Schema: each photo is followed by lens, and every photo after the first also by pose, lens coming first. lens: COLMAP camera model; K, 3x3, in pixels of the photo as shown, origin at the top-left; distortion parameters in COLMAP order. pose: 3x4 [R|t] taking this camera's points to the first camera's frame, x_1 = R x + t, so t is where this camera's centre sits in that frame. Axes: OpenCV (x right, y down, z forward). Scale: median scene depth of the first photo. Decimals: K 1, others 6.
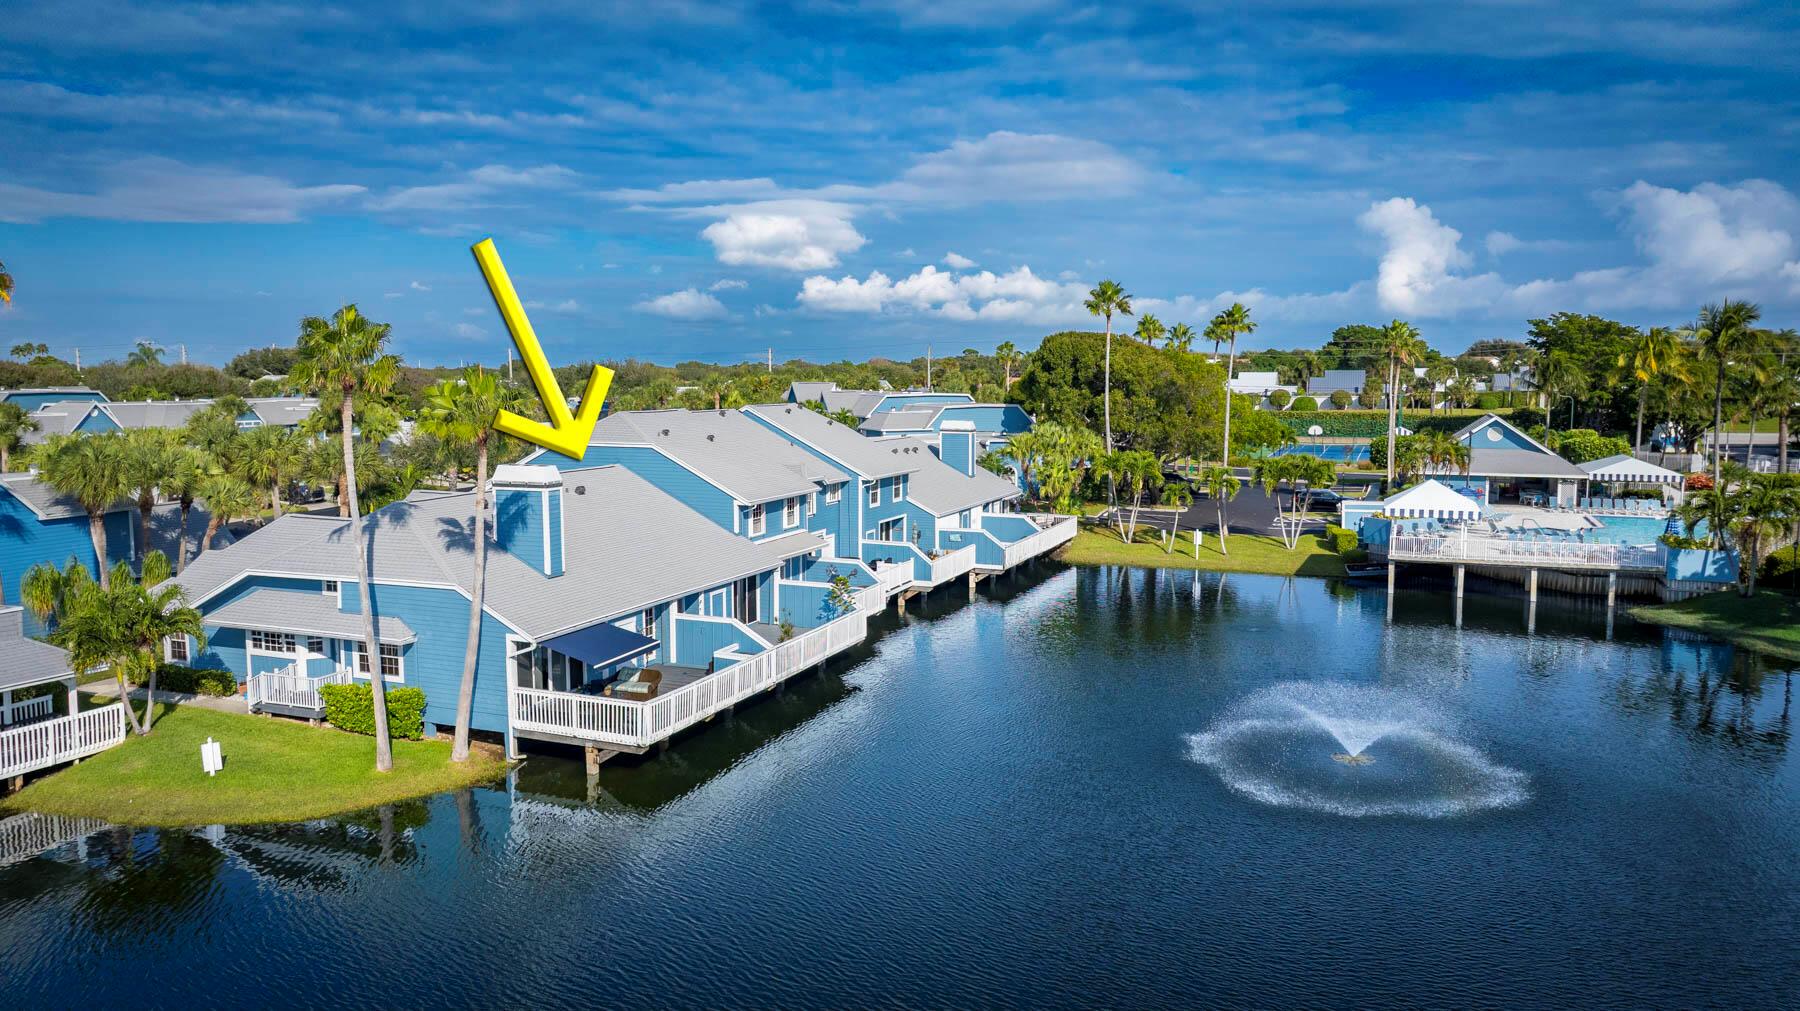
lens RADIAL K [[1283.9, 0, 910.6], [0, 1283.9, 510.2], [0, 0, 1]] dist [-0.040673, 0.071705]
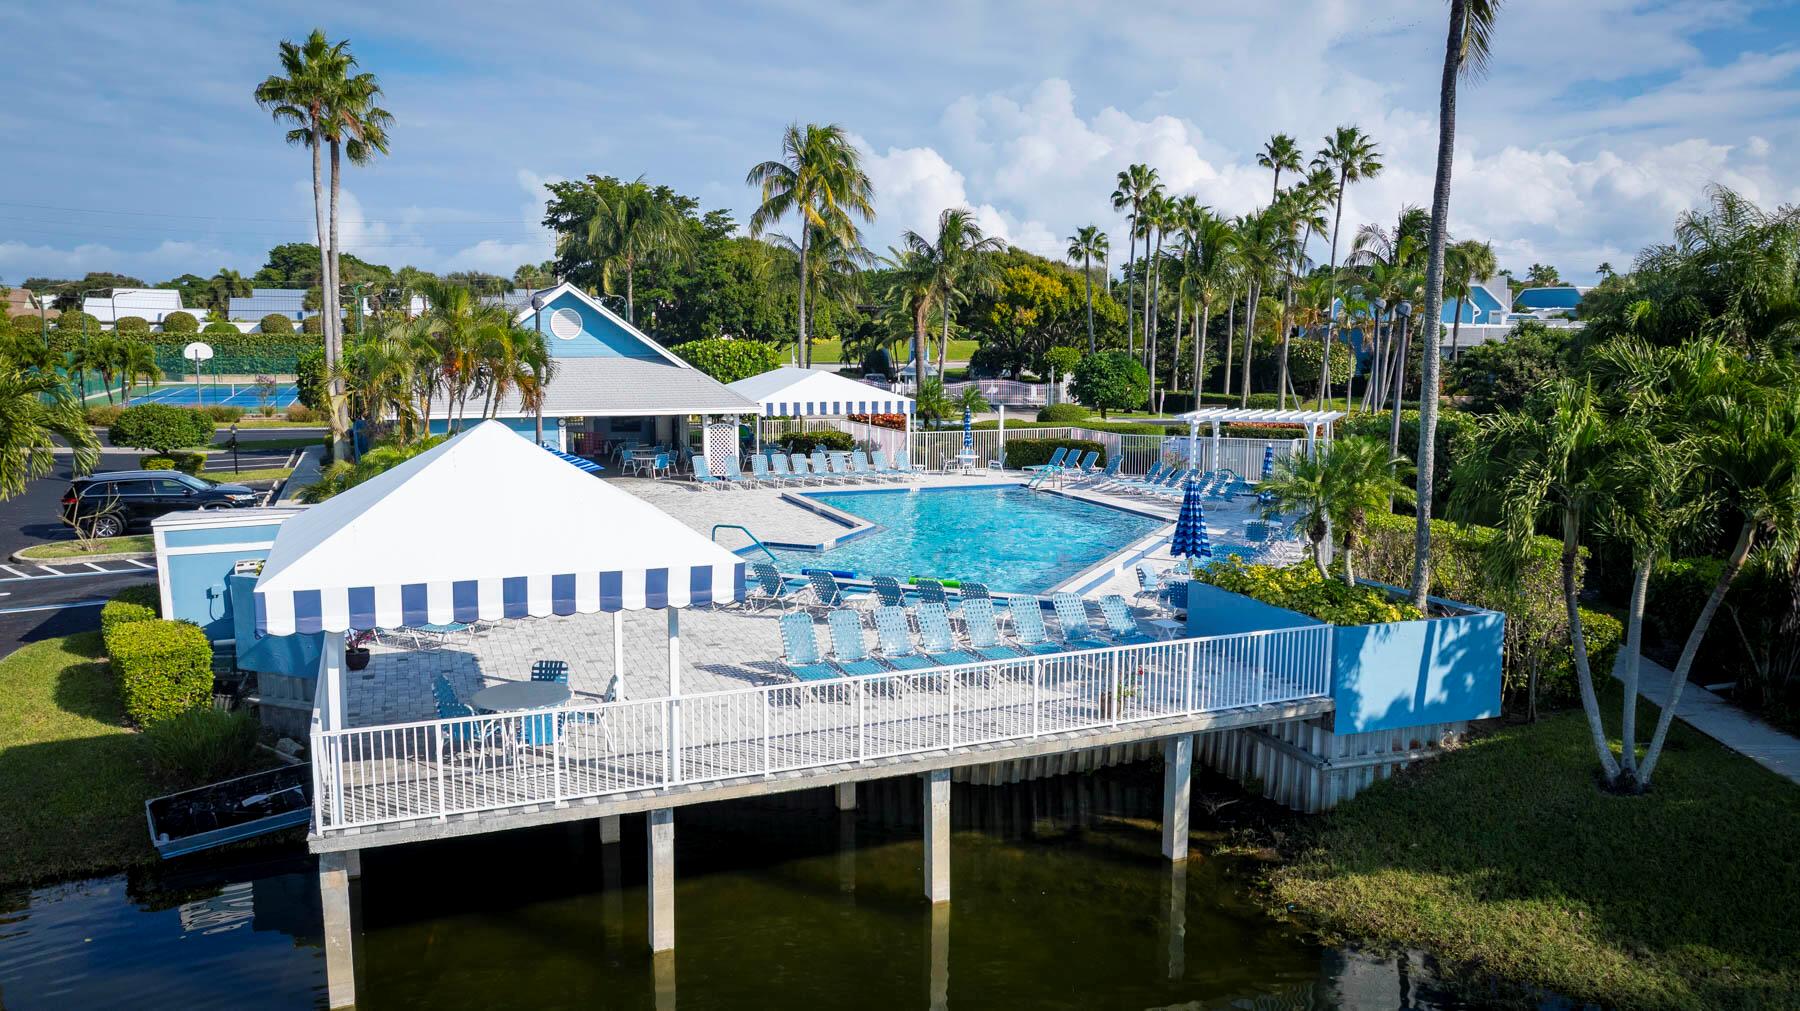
lens RADIAL K [[1264.1, 0, 899.4], [0, 1264.1, 501.8], [0, 0, 1]] dist [-0.031317, 0.058099]
pose [[0.724203, -0.087895, 0.683962, 0.367812], [0.069047, 0.996102, 0.054899, -0.021377], [-0.686121, 0.007468, 0.727449, 0.942384]]
